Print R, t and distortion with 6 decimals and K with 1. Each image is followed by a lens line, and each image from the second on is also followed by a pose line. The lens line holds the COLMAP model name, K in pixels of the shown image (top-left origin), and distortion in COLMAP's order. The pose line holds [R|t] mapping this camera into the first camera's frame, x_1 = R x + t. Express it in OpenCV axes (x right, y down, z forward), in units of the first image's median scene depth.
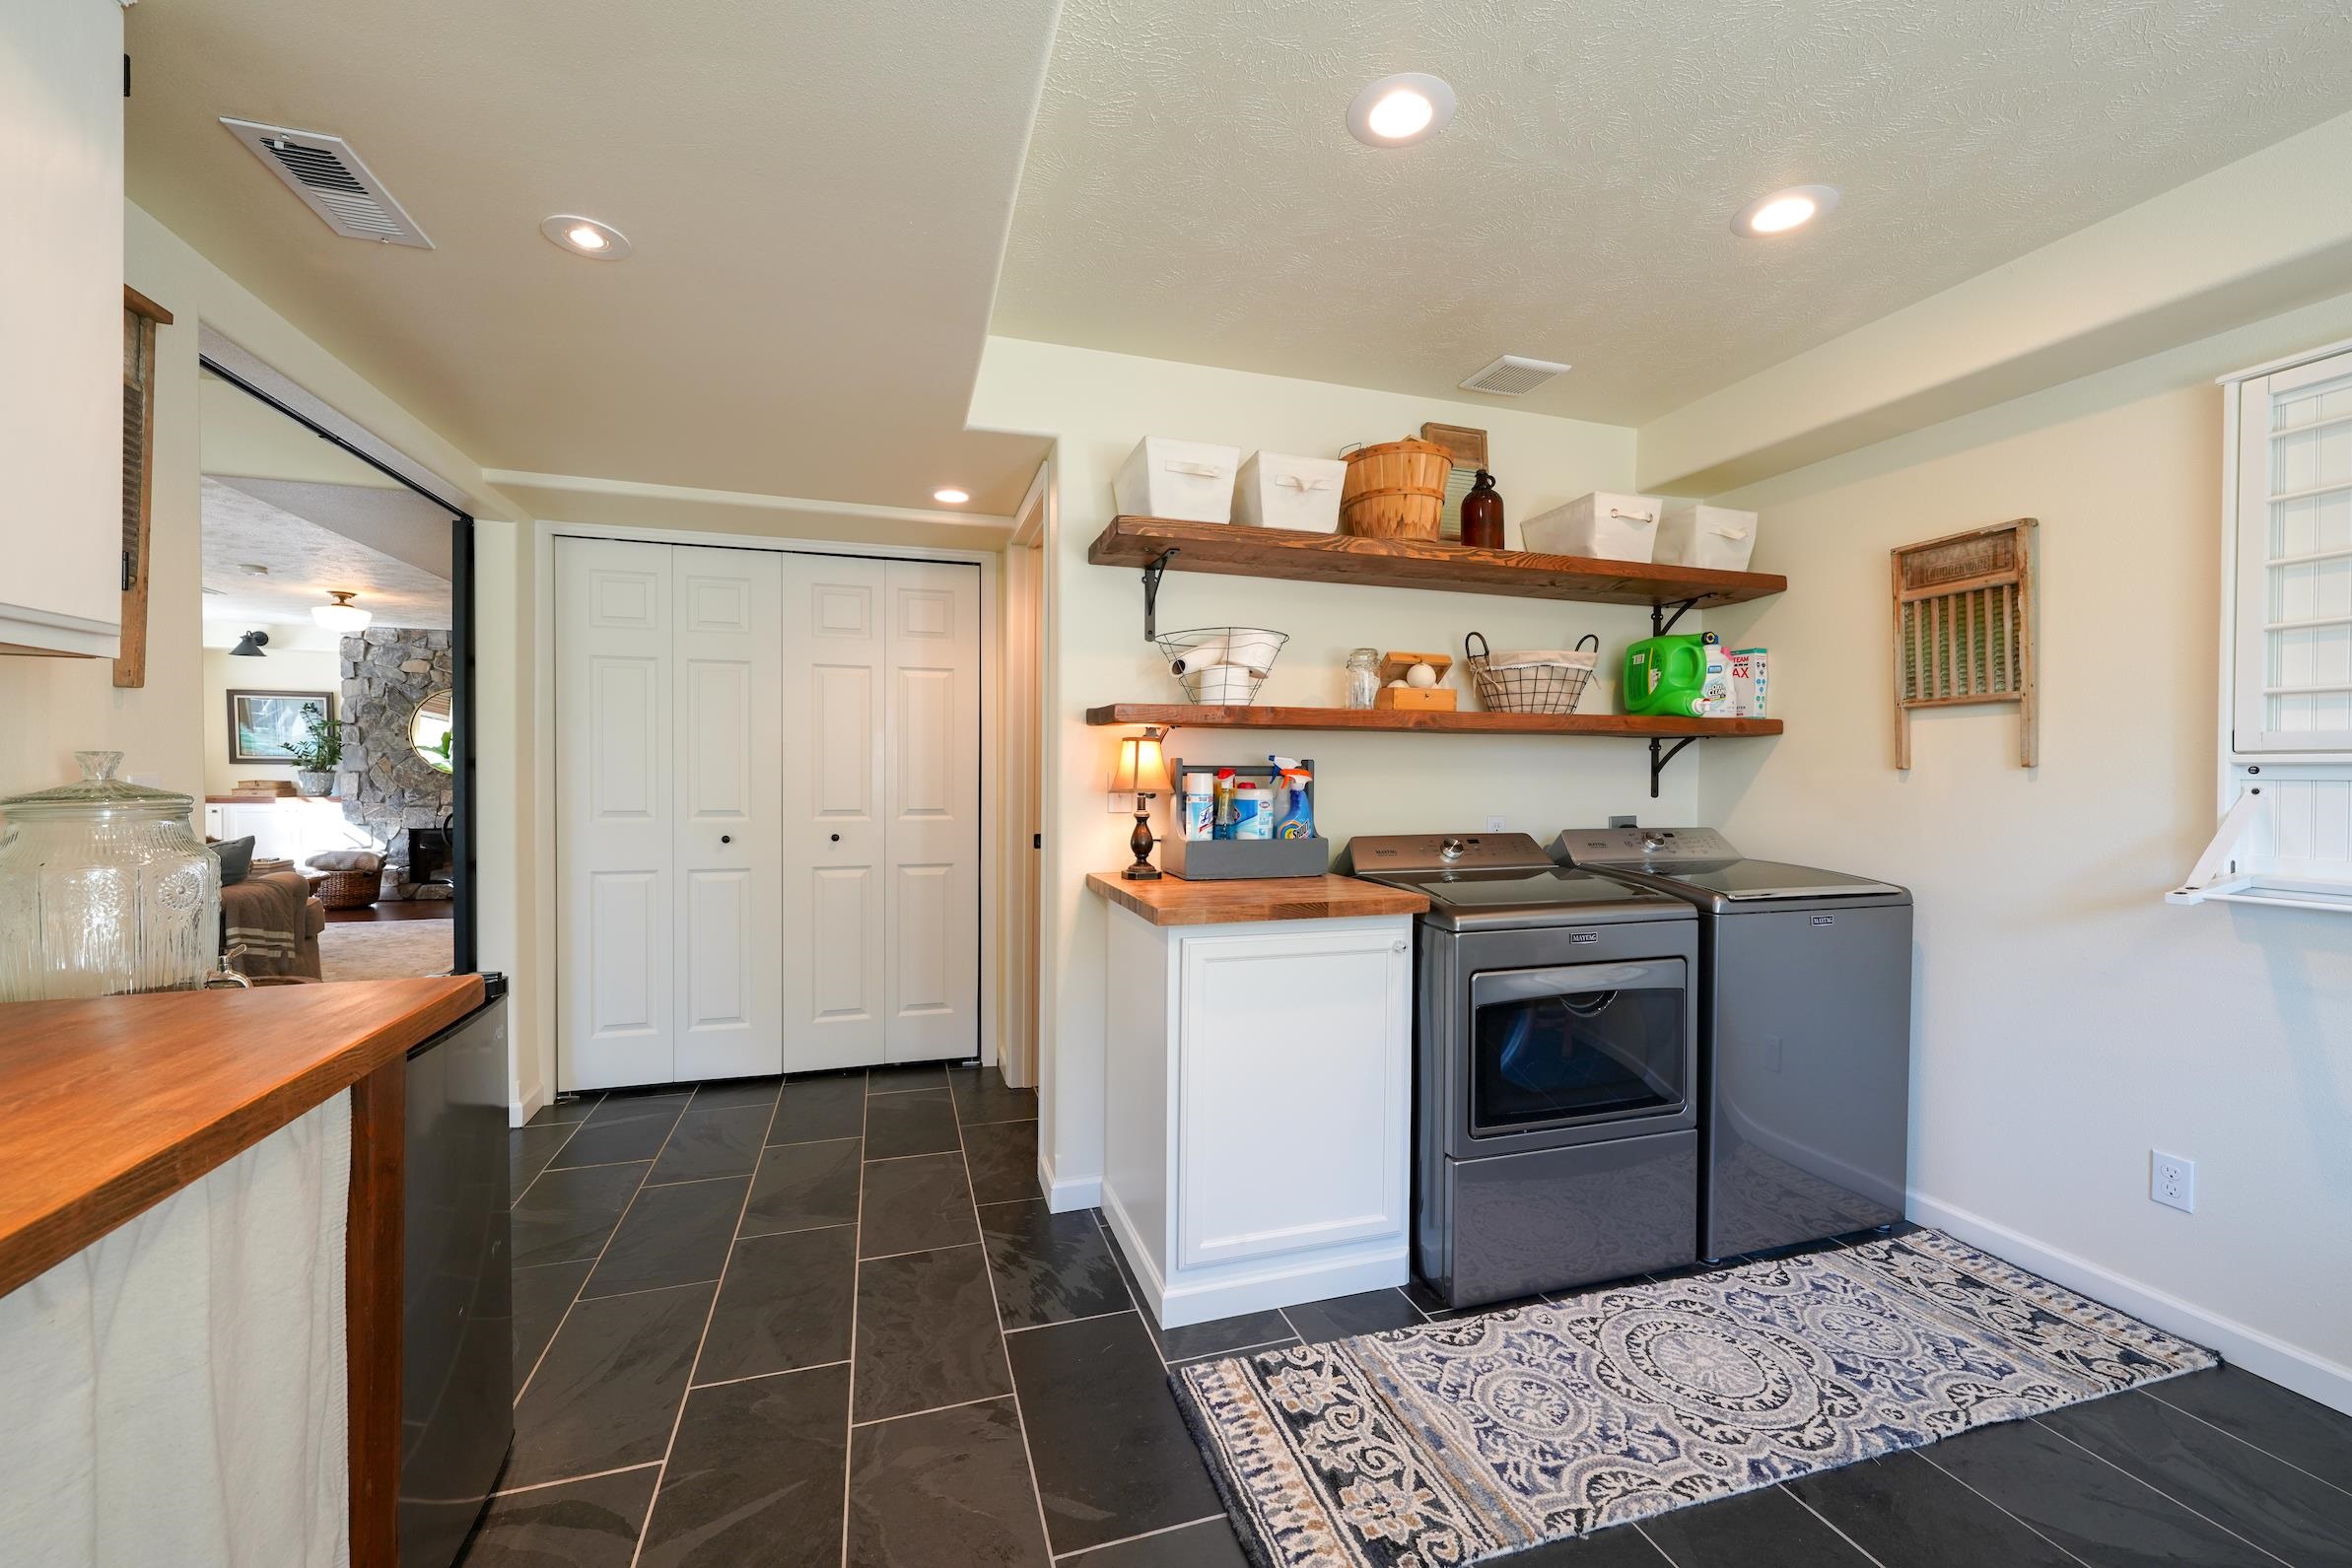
lens RADIAL K [[930.1, 0, 1176.3], [0, 930.1, 777.1], [0, 0, 1]] dist [-0.001739, -0.000196]
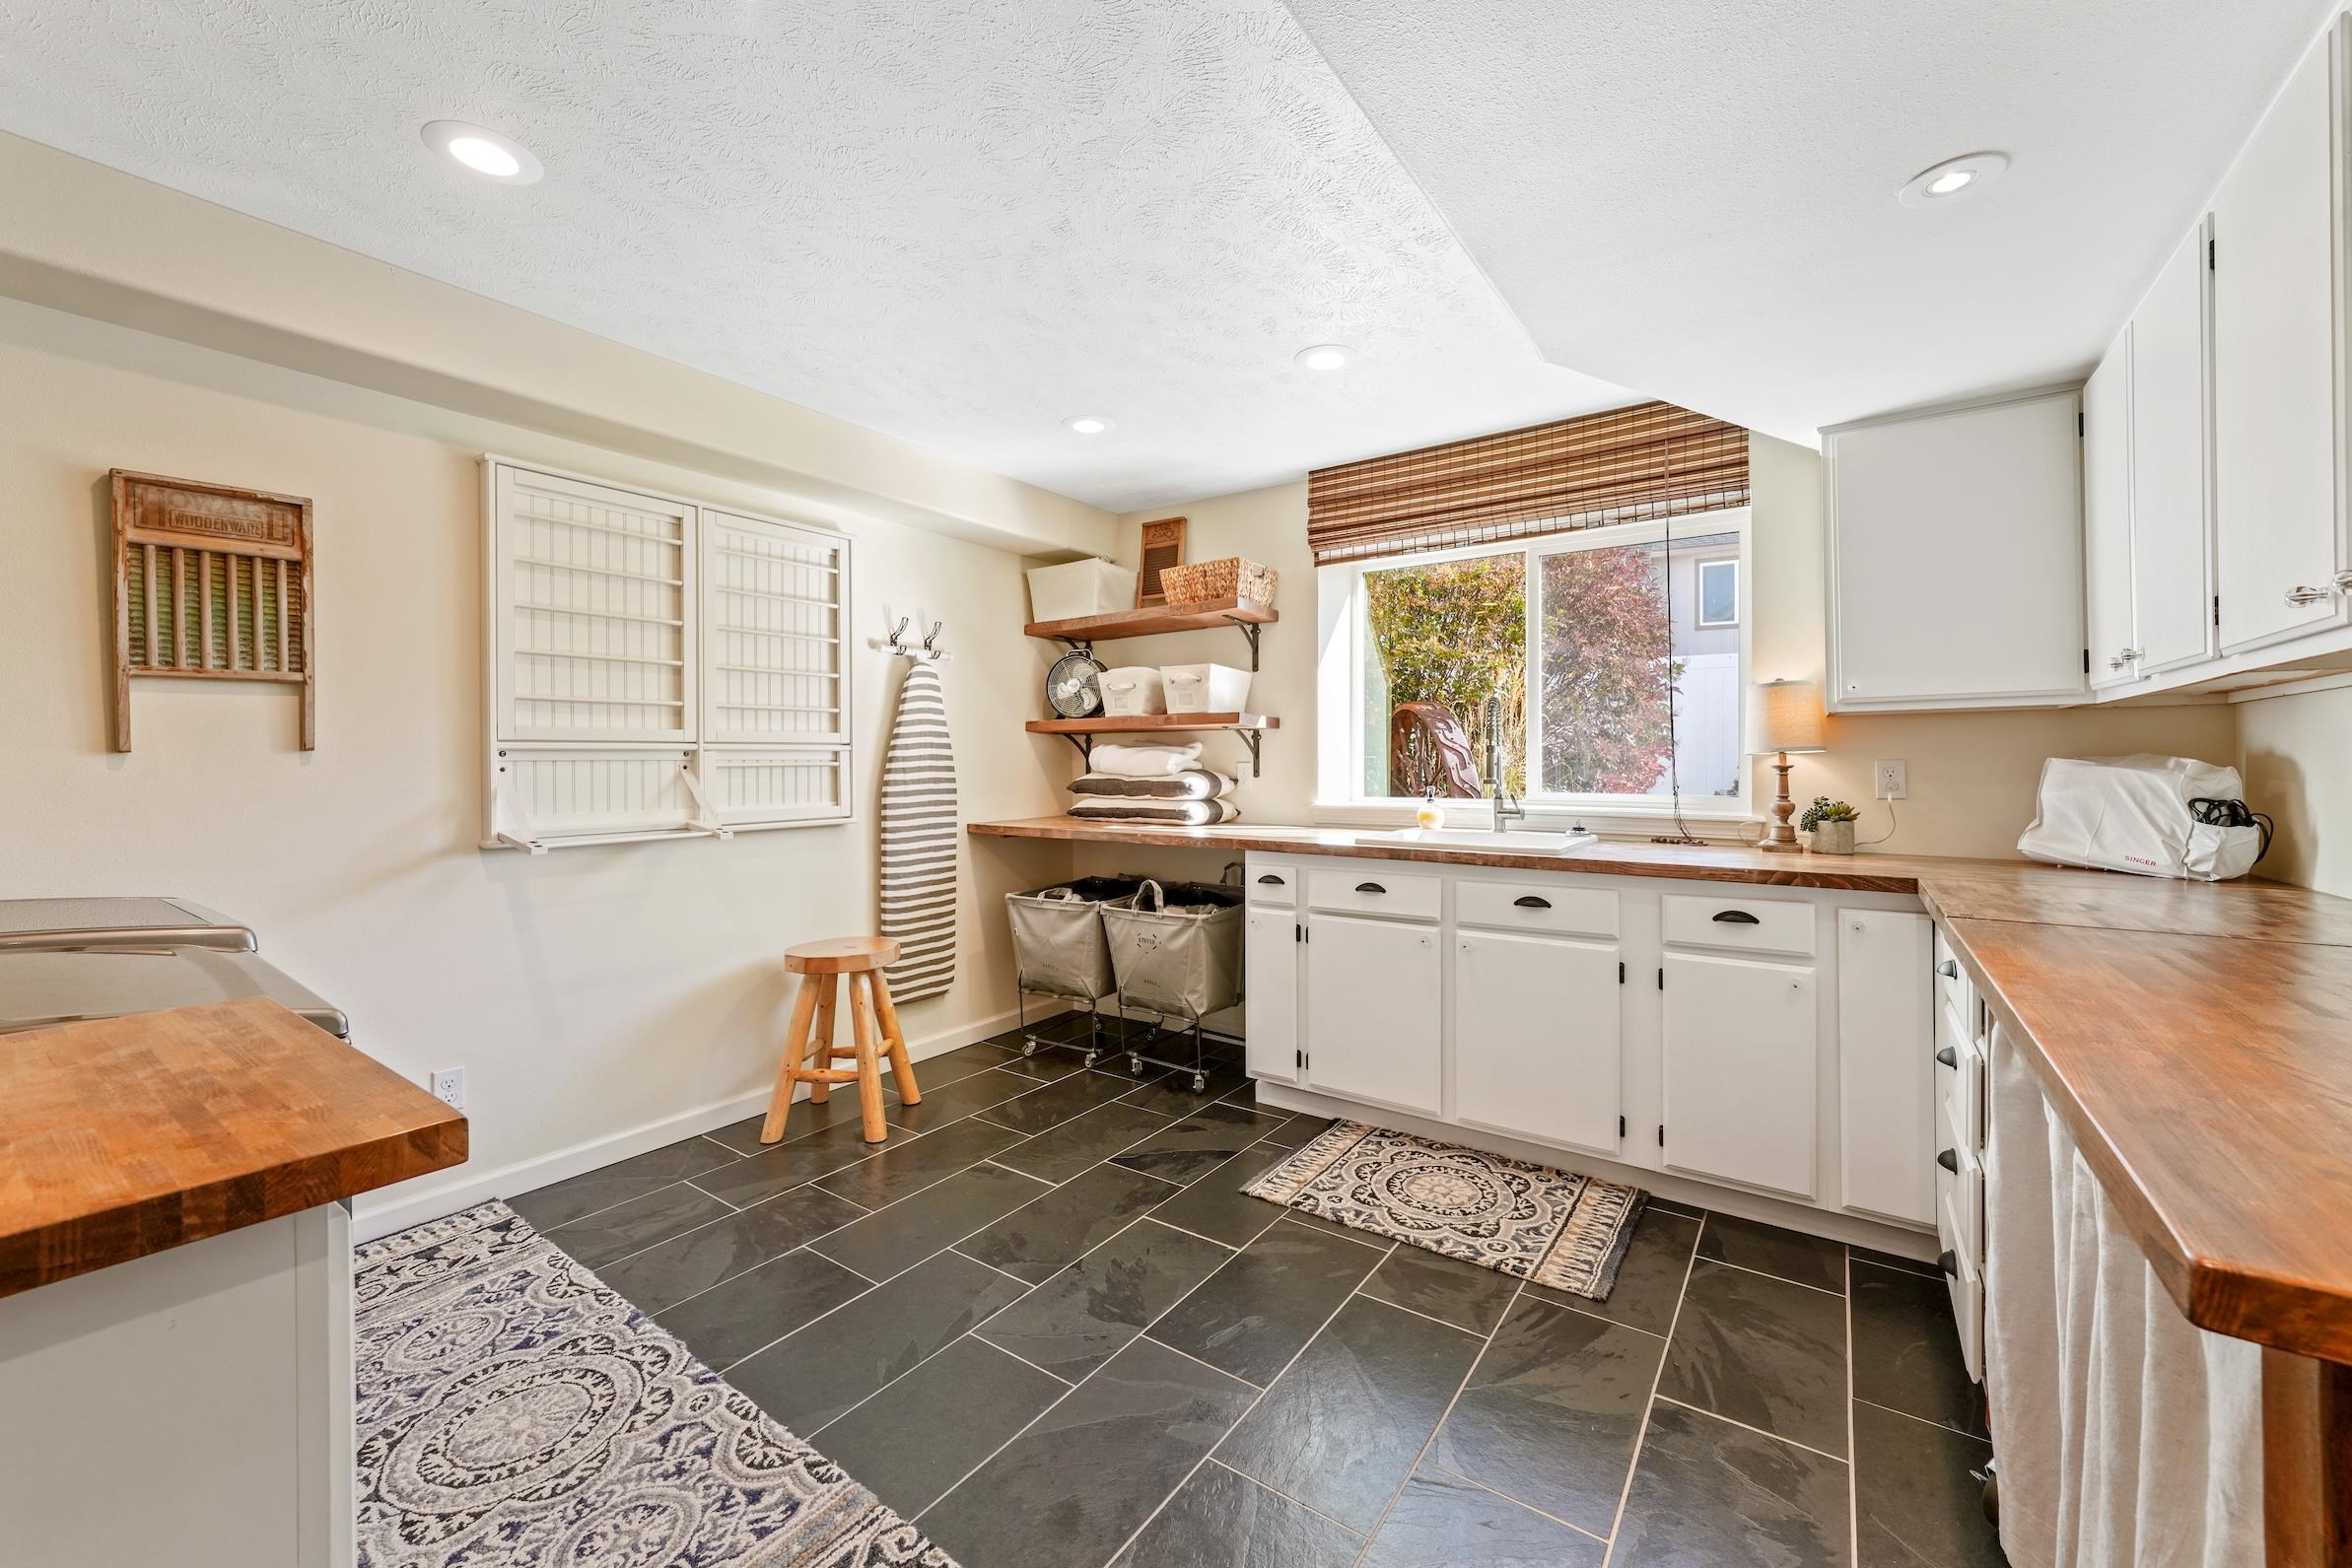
lens RADIAL K [[930.1, 0, 1176.3], [0, 930.1, 777.1], [0, 0, 1]] dist [-0.001739, -0.000196]
pose [[-0.593564, -0.021970, 0.804487, -0.463881], [0.010202, 0.999342, 0.034819, -0.009777], [-0.804722, 0.028874, -0.592949, 0.929349]]
